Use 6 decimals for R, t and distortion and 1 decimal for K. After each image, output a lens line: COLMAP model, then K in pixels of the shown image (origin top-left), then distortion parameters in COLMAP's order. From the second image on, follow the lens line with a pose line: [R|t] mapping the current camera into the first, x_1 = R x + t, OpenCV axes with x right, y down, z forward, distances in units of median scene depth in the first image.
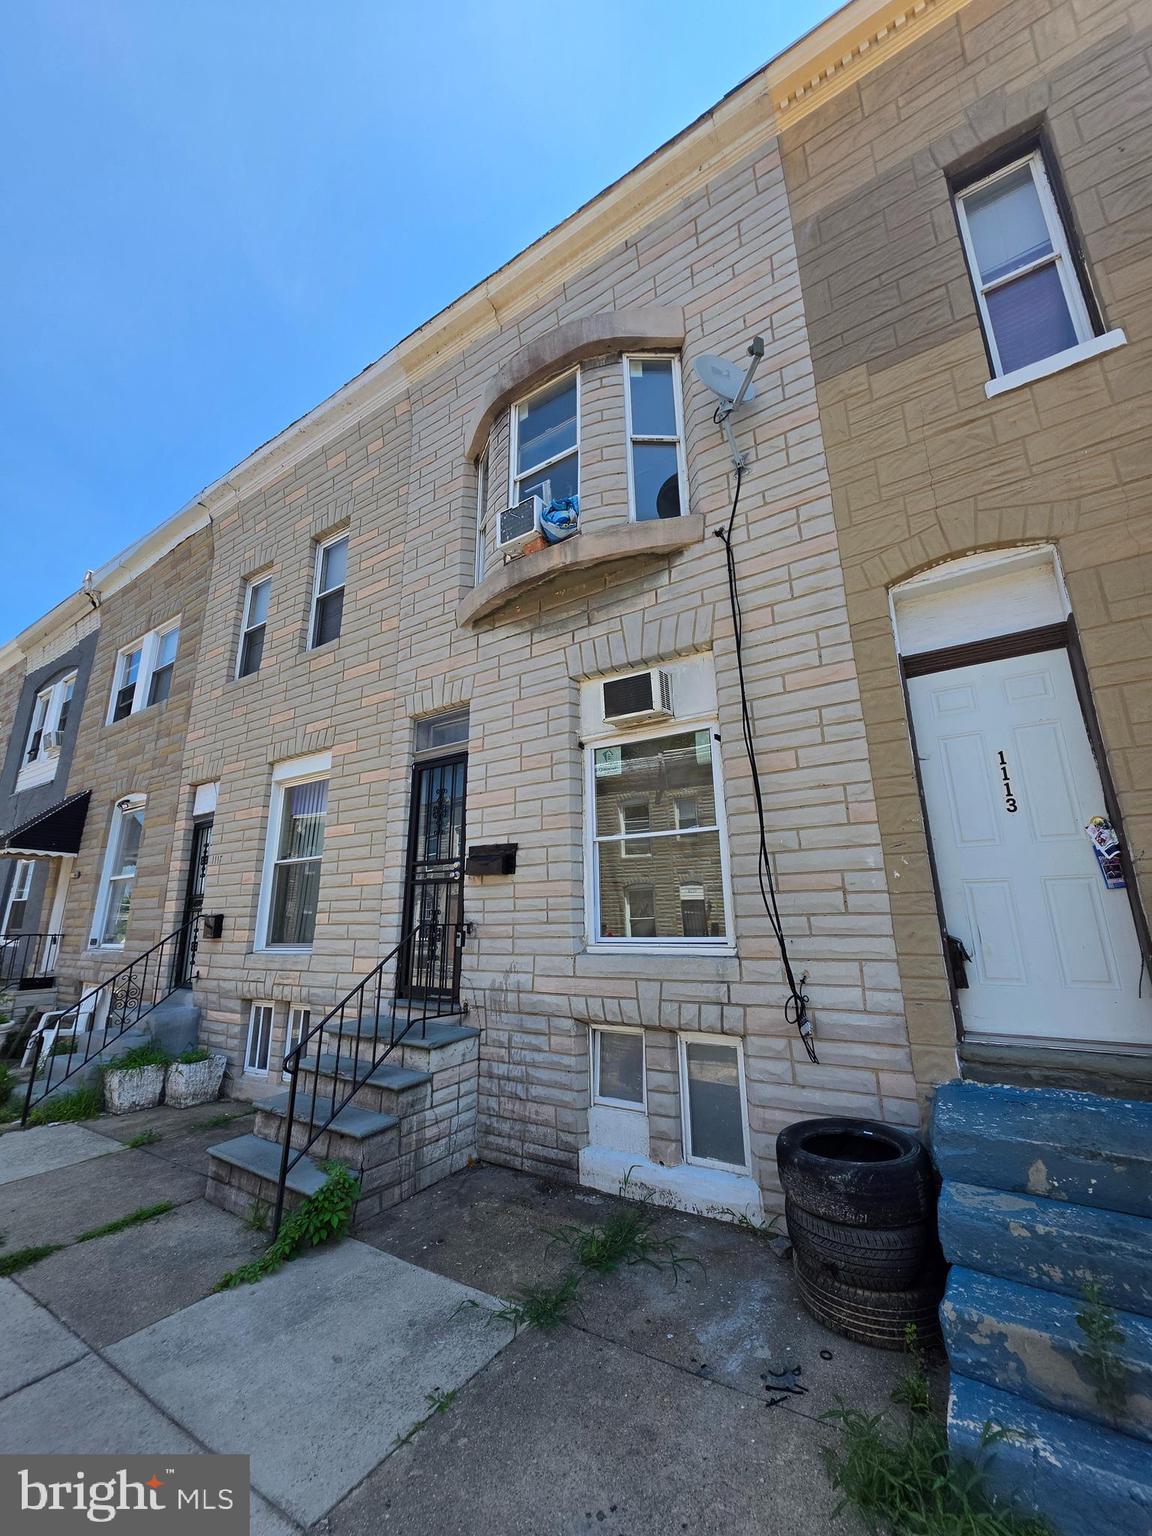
lens RADIAL K [[614.0, 0, 577.2], [0, 614.0, 758.5], [0, 0, 1]] dist [0.000718, 0.000225]
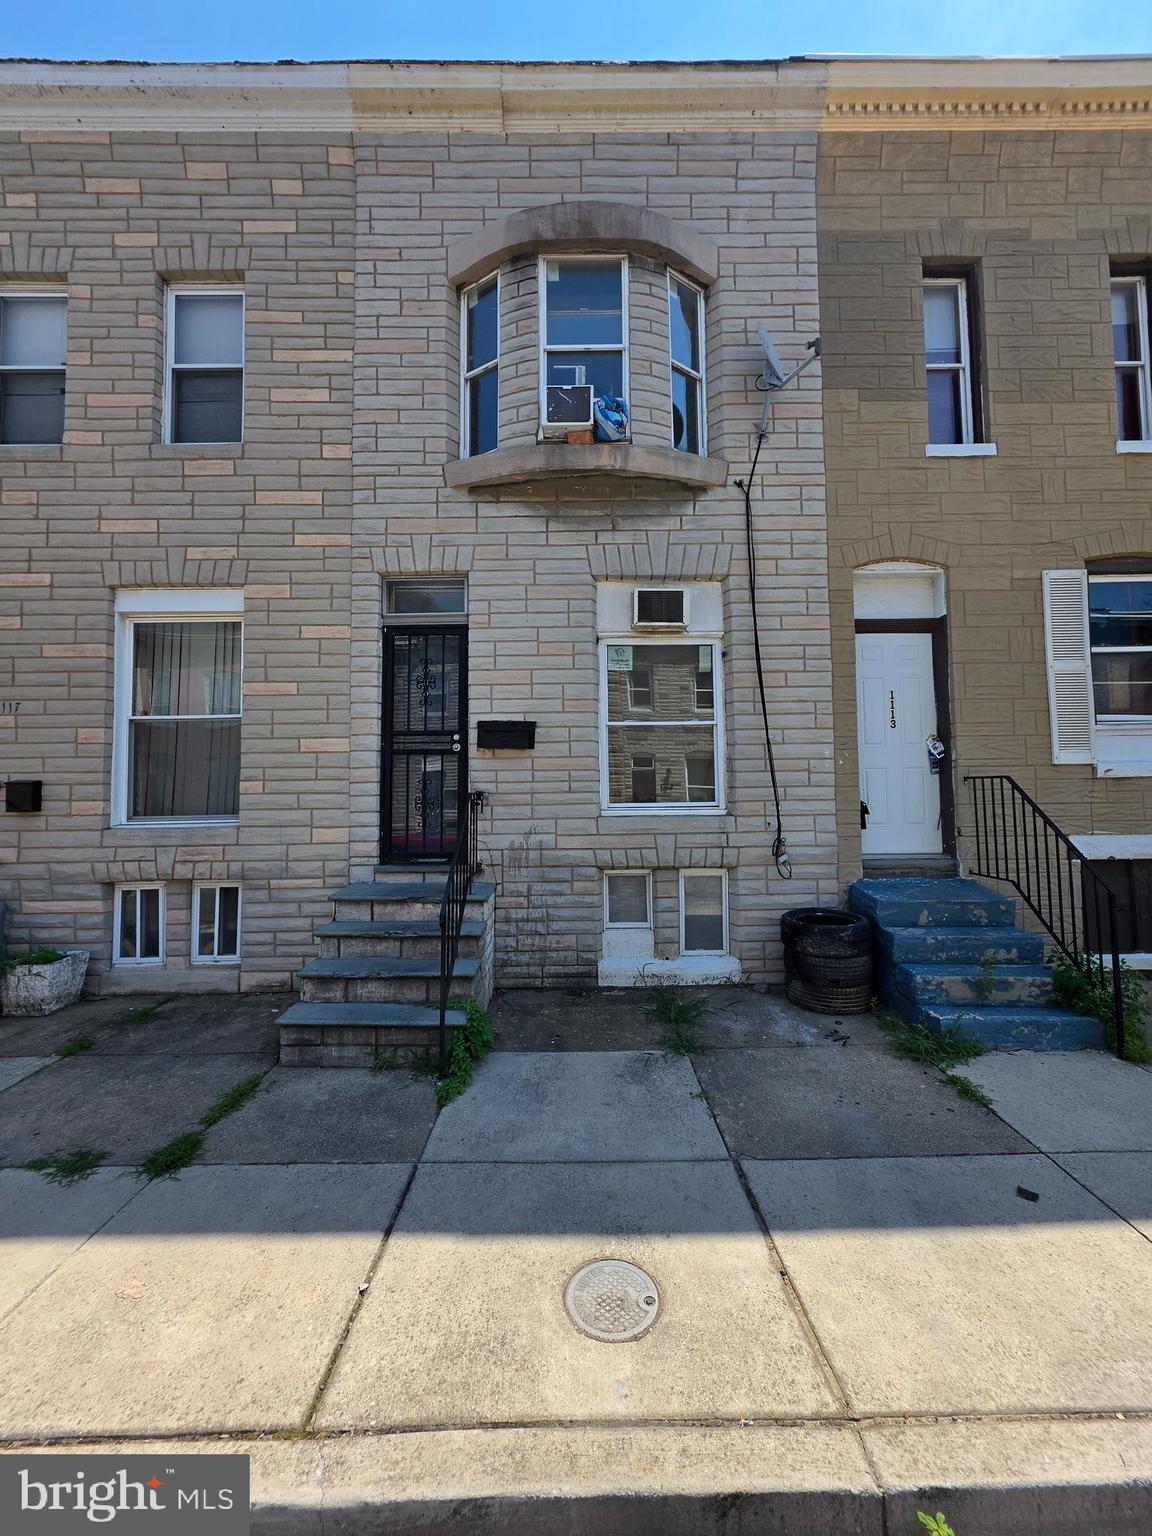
lens RADIAL K [[614.0, 0, 578.1], [0, 614.0, 760.0], [0, 0, 1]] dist [0.000718, 0.000225]
pose [[0.831576, 0.033538, 0.554397, -0.700449], [-0.143662, 0.977194, 0.156374, 0.025243], [-0.536509, -0.209682, 0.817430, 0.055425]]
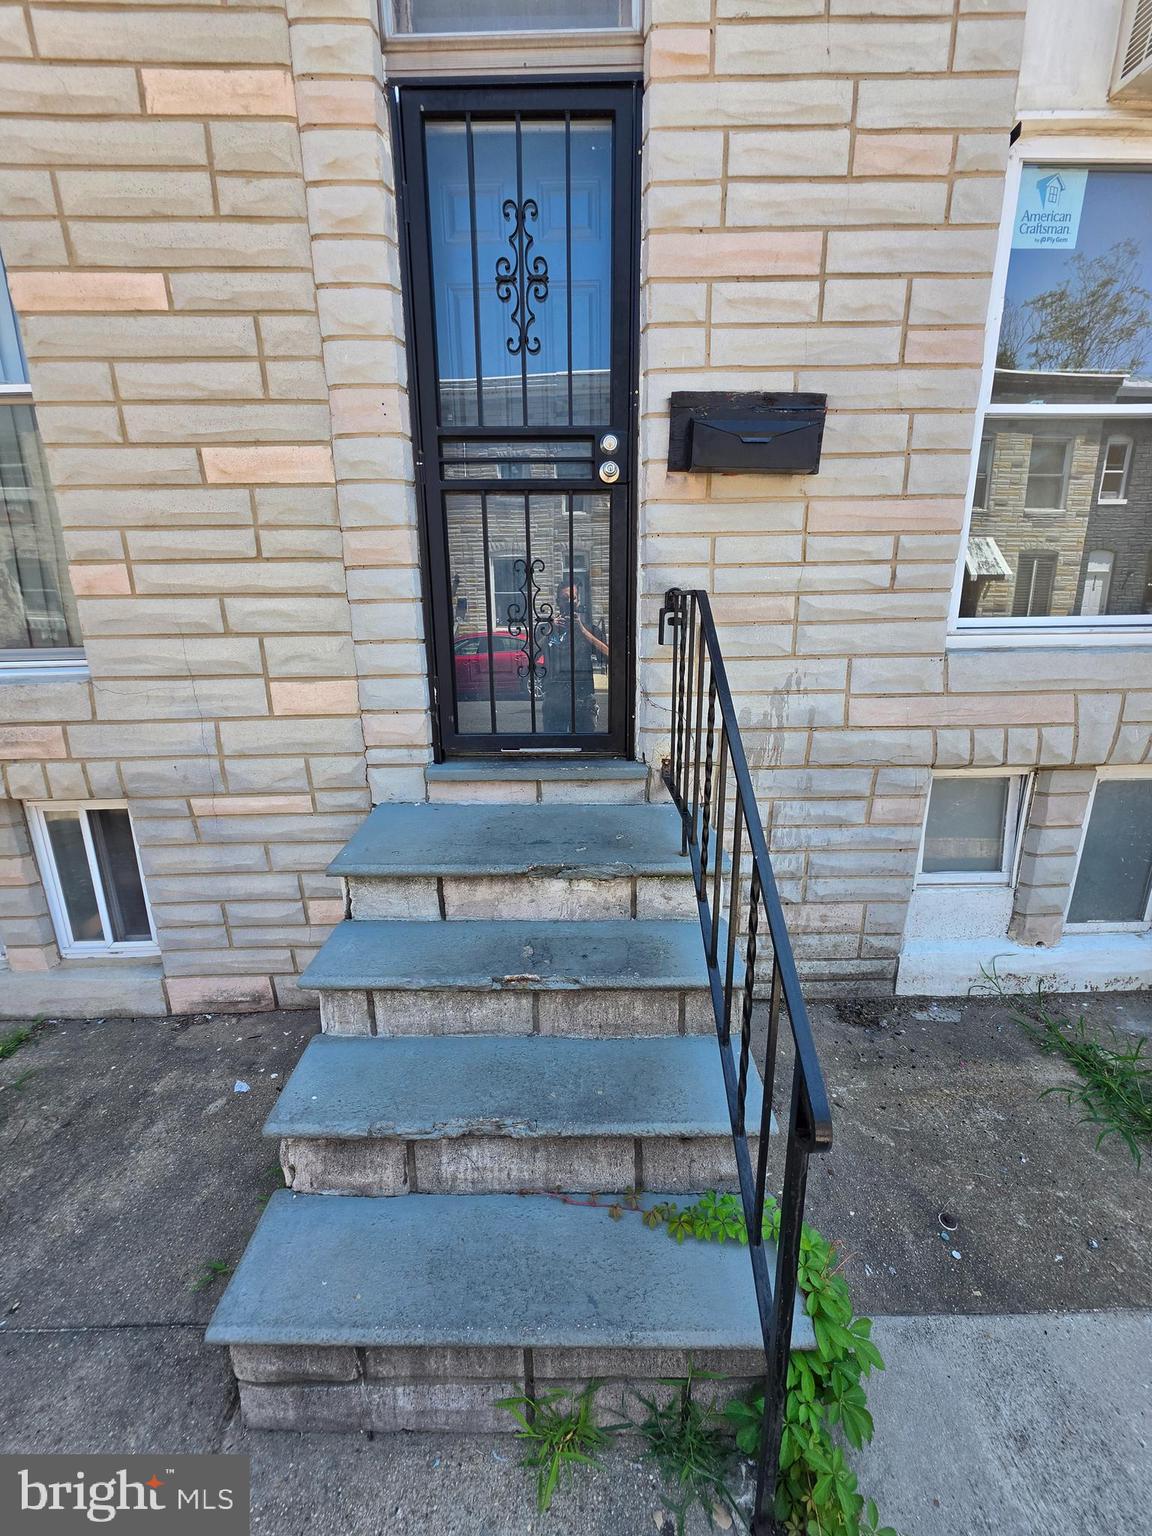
lens RADIAL K [[614.0, 0, 578.7], [0, 614.0, 760.4], [0, 0, 1]] dist [0.000718, 0.000225]
pose [[0.827086, -0.139231, 0.544558, -0.536630], [-0.142305, 0.885400, 0.442512, 0.214833], [-0.543763, -0.443489, 0.712488, 0.756268]]
